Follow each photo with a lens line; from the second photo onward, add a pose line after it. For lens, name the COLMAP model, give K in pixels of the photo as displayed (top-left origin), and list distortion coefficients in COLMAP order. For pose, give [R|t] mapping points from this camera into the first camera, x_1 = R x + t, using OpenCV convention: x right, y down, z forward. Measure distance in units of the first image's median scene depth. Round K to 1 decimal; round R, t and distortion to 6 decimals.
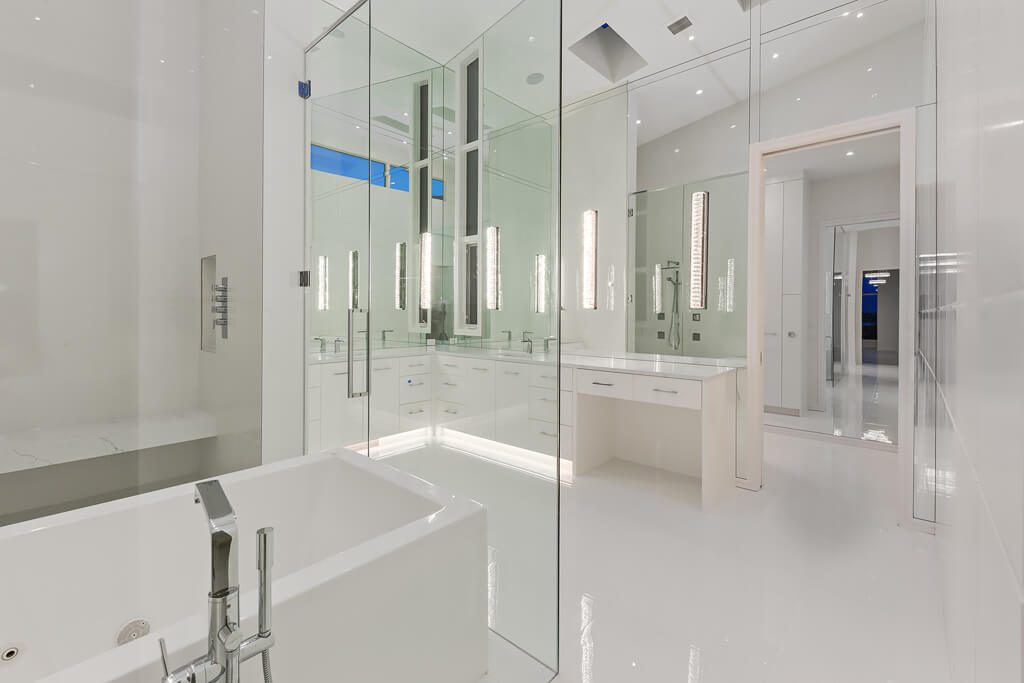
lens RADIAL K [[447.3, 0, 513.1], [0, 447.3, 318.2], [0, 0, 1]] dist [0.001095, 0.000181]
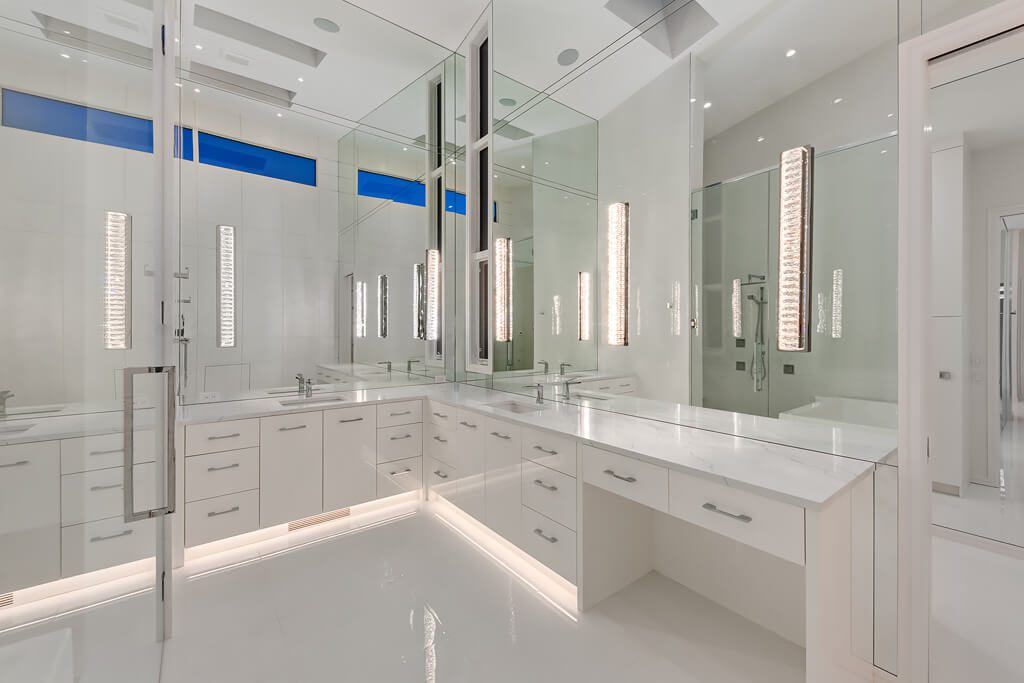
lens RADIAL K [[406.2, 0, 515.7], [0, 406.2, 334.1], [0, 0, 1]] dist [0.001991, -0.000471]
pose [[0.979854, -0.004802, -0.199658, 0.105642], [0.004255, 0.999986, -0.003169, -0.027339], [0.199670, 0.002255, 0.979861, 0.262346]]
